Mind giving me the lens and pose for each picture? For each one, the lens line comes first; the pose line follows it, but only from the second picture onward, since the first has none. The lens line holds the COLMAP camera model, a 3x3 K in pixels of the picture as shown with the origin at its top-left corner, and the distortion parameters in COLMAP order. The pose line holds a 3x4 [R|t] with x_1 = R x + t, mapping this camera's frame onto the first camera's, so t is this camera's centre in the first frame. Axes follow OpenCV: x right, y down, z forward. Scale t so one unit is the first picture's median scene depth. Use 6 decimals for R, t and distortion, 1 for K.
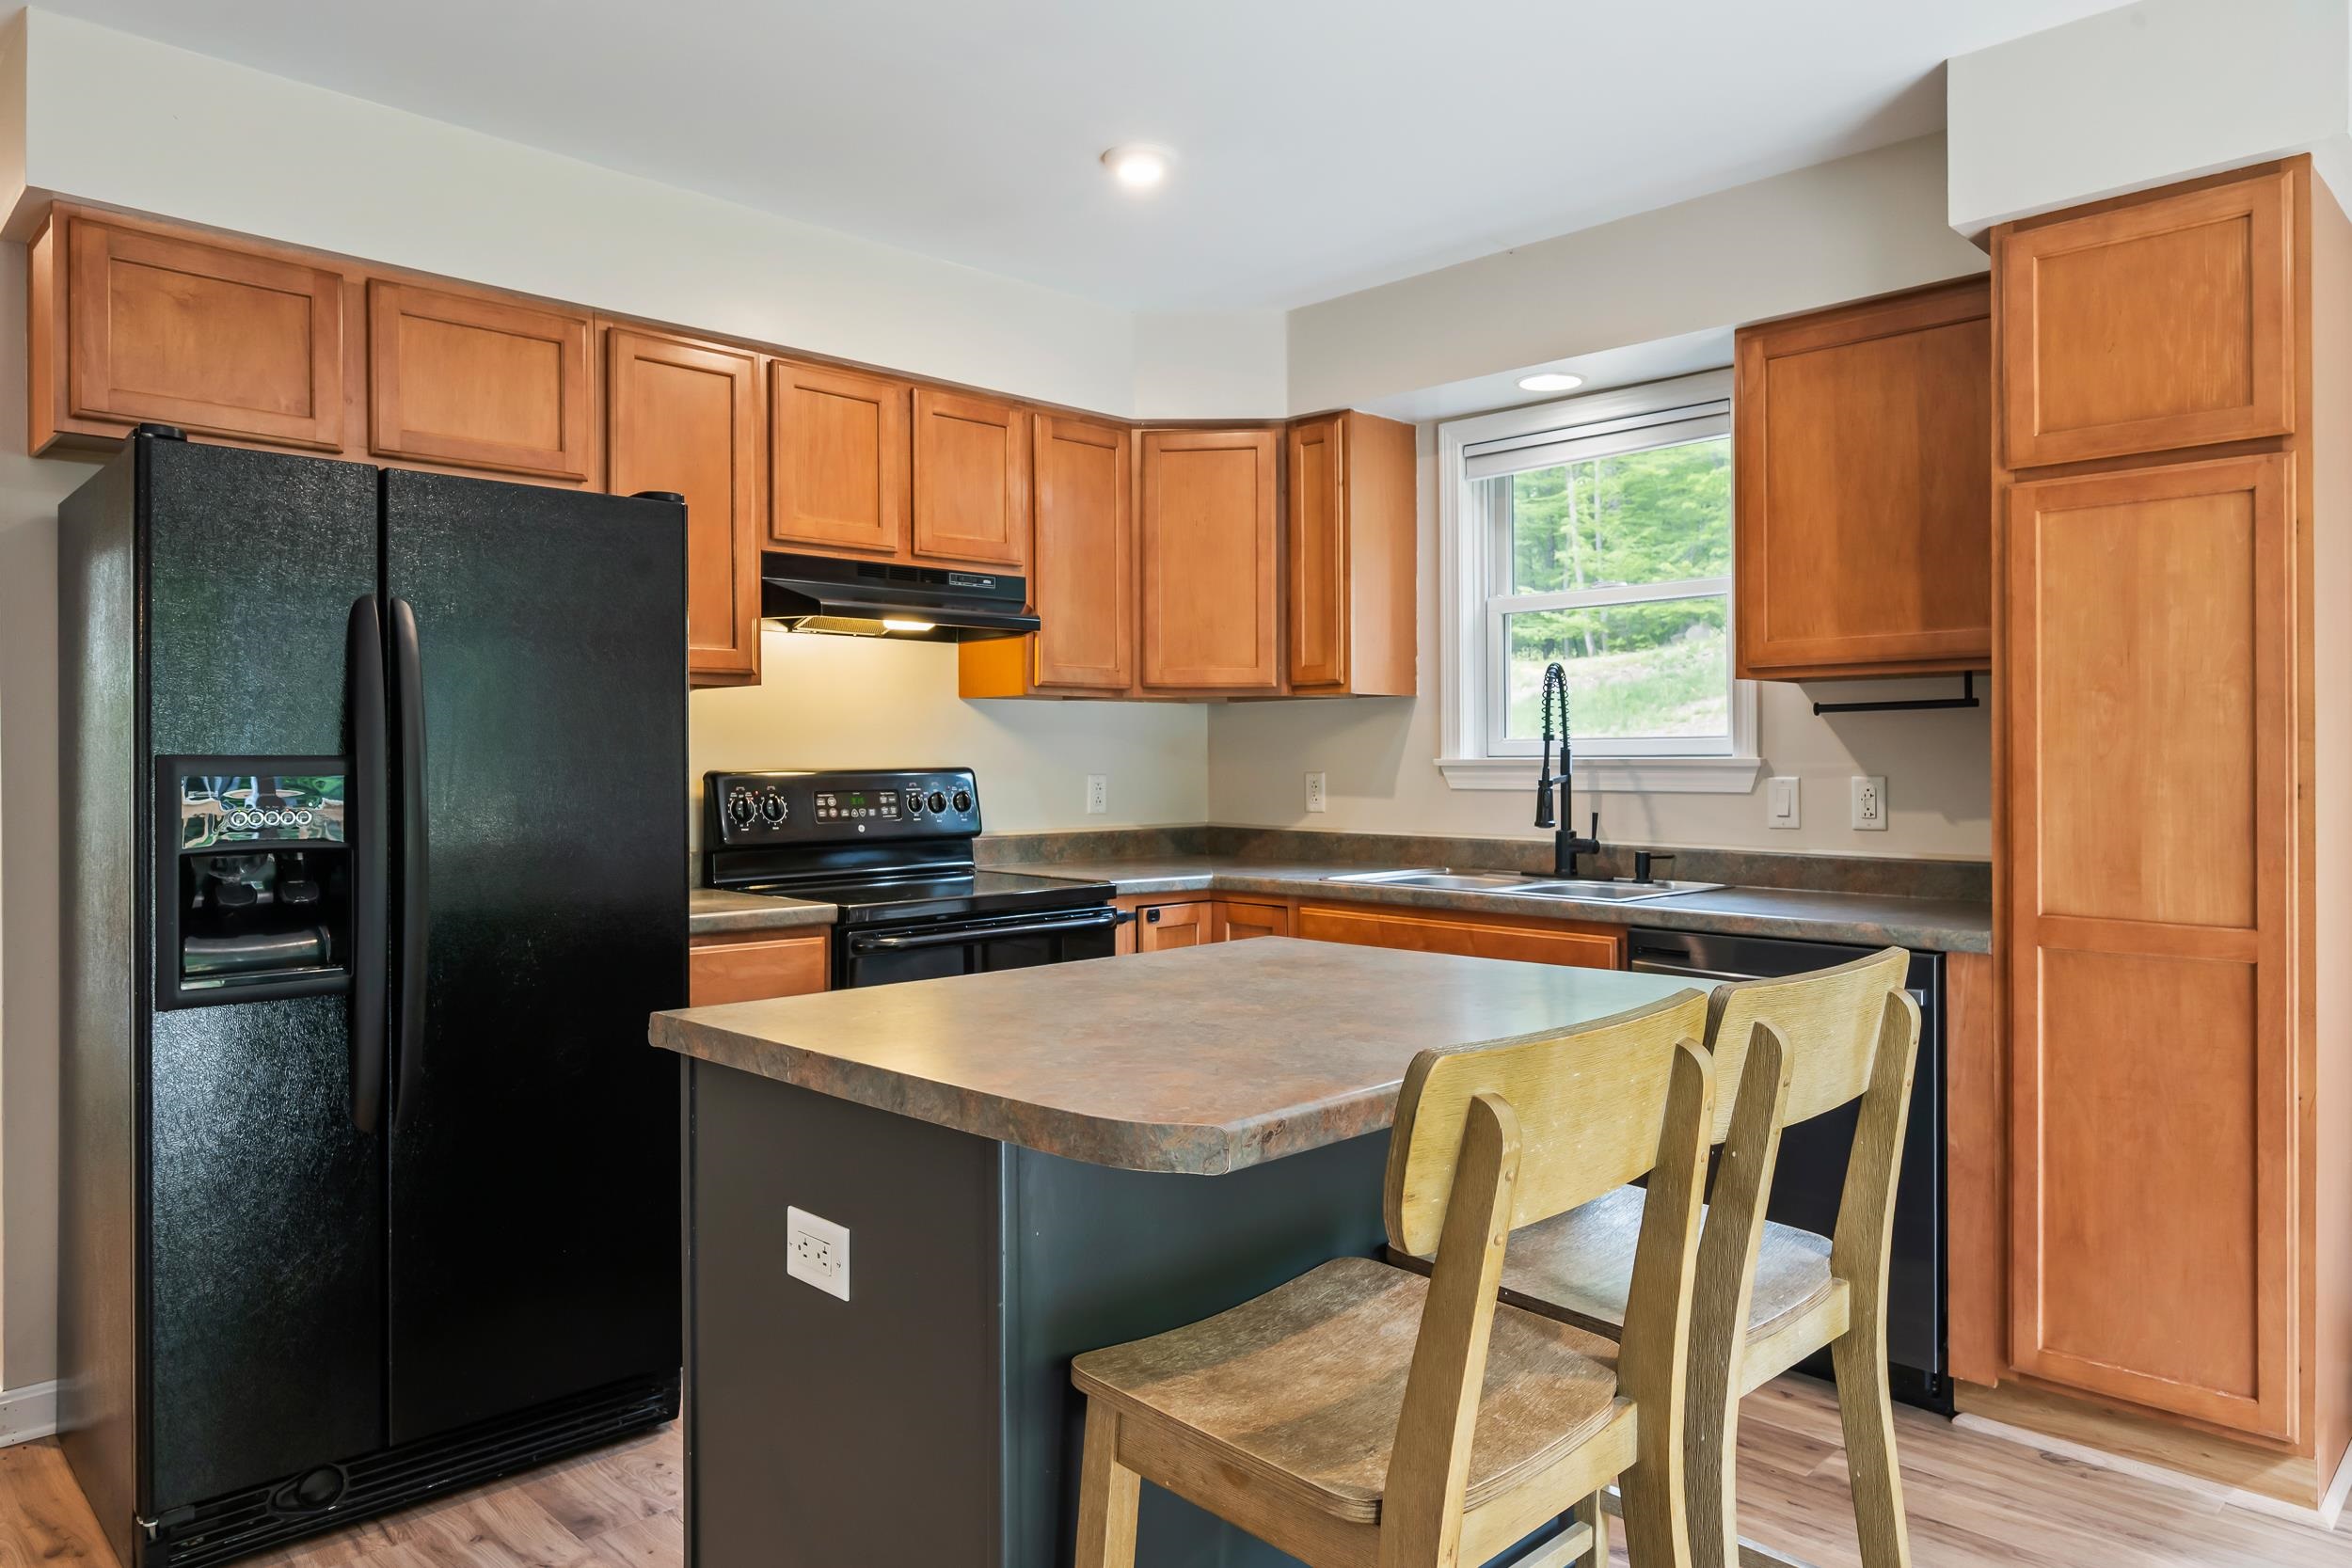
lens RADIAL K [[1496.3, 0, 1197.4], [0, 1496.3, 751.0], [0, 0, 1]] dist [0.000915, -0.007792]
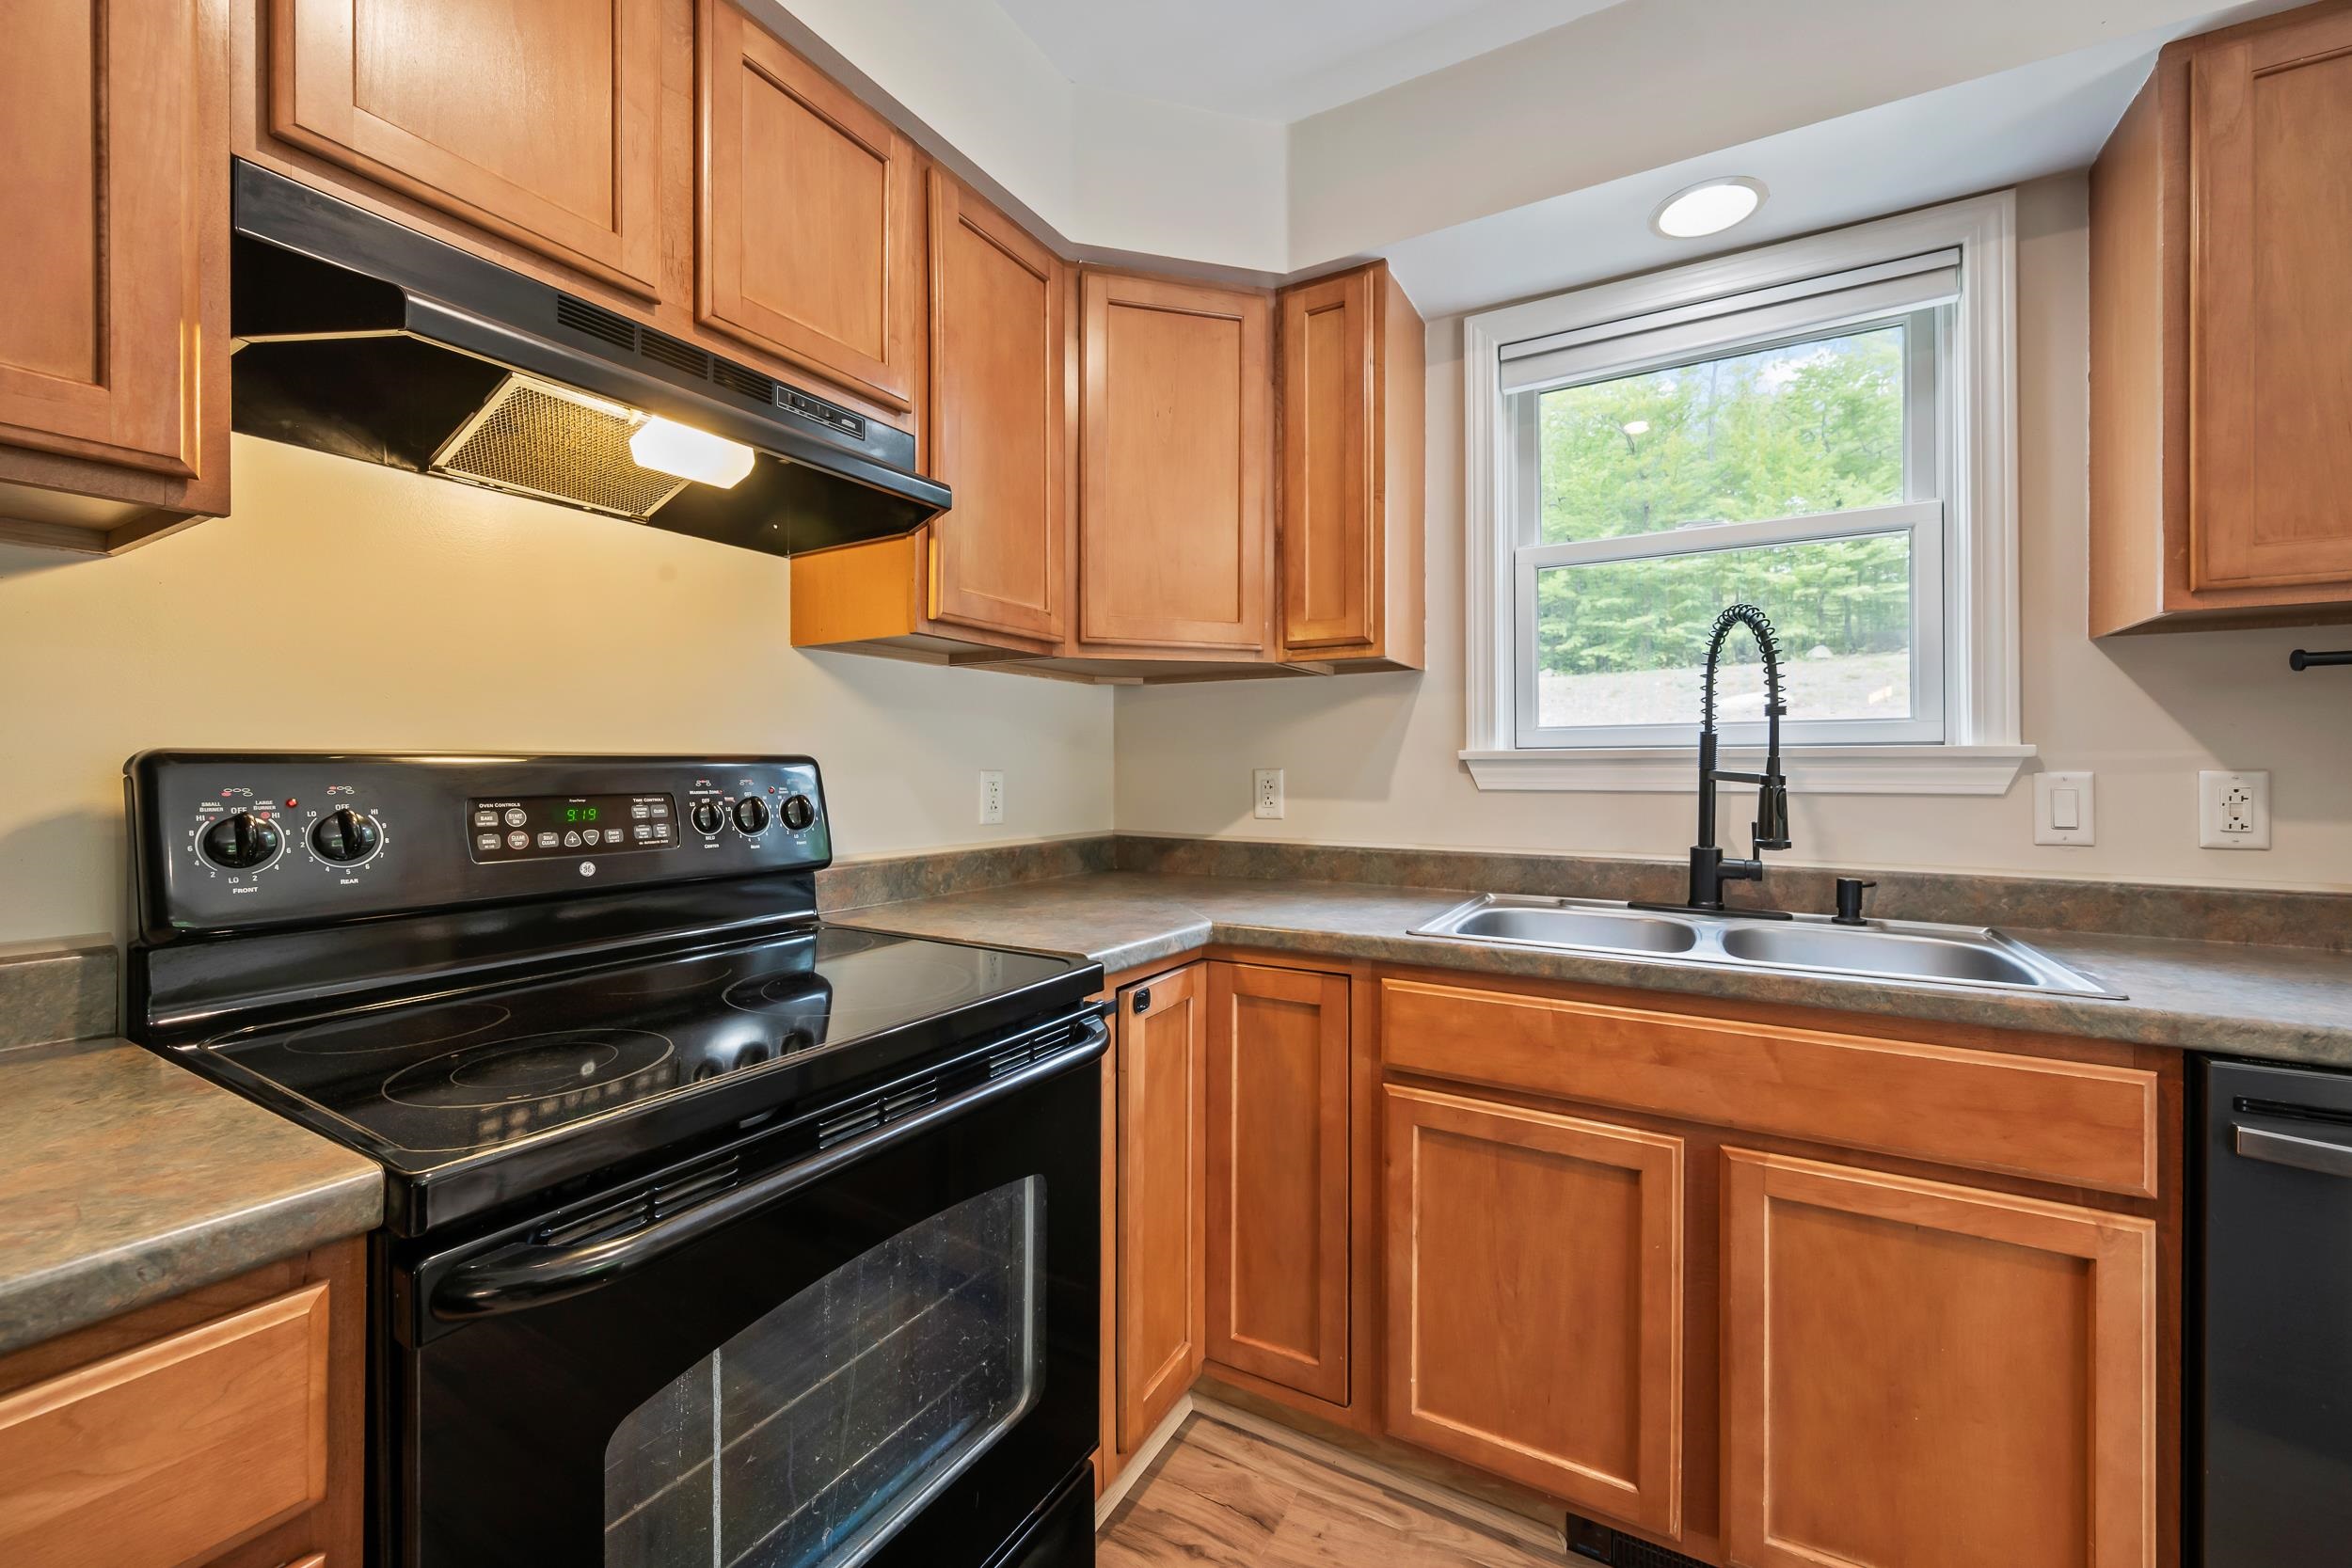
lens RADIAL K [[926.4, 0, 1201.6], [0, 926.4, 770.0], [0, 0, 1]] dist [-0.000823, -0.000562]
pose [[0.963852, 0.004152, 0.266405, -0.108478], [-0.005351, 0.999979, 0.003775, 0.015837], [-0.266383, -0.005064, 0.963854, 0.648544]]
